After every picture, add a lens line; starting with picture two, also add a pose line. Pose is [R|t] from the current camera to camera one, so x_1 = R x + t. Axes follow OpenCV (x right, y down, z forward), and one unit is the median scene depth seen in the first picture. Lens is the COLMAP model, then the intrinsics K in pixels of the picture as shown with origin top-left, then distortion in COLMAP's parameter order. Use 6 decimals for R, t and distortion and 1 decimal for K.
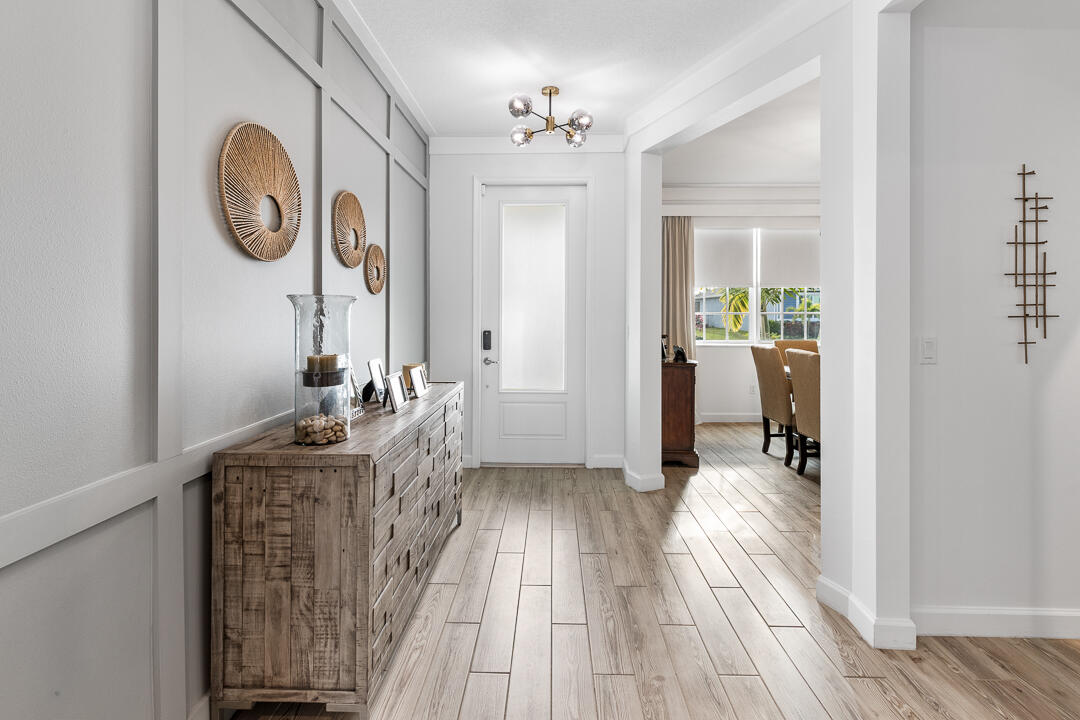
lens RADIAL K [[500.4, 0, 536.0], [0, 500.4, 322.1], [0, 0, 1]] dist [0.002989, 0.000297]
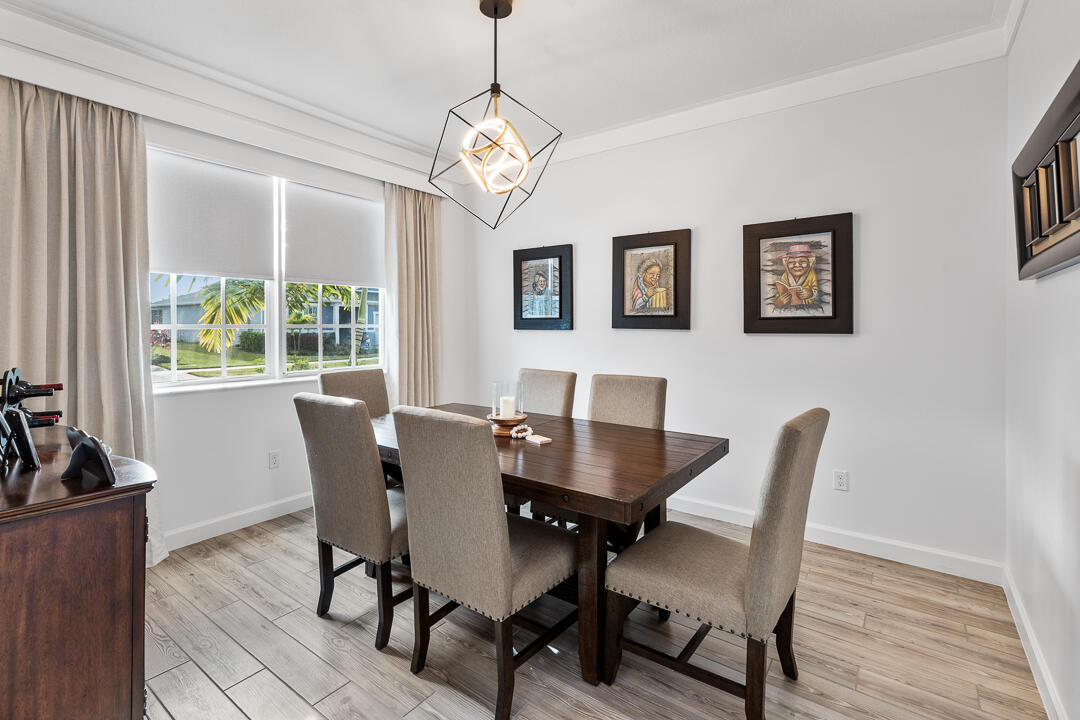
lens RADIAL K [[500.4, 0, 536.0], [0, 500.4, 322.1], [0, 0, 1]] dist [0.002989, 0.000297]
pose [[0.575872, 0.002131, 0.817537, 0.173591], [0.016061, 0.999774, -0.013920, -0.011381], [-0.817382, 0.021147, 0.575708, 0.531002]]
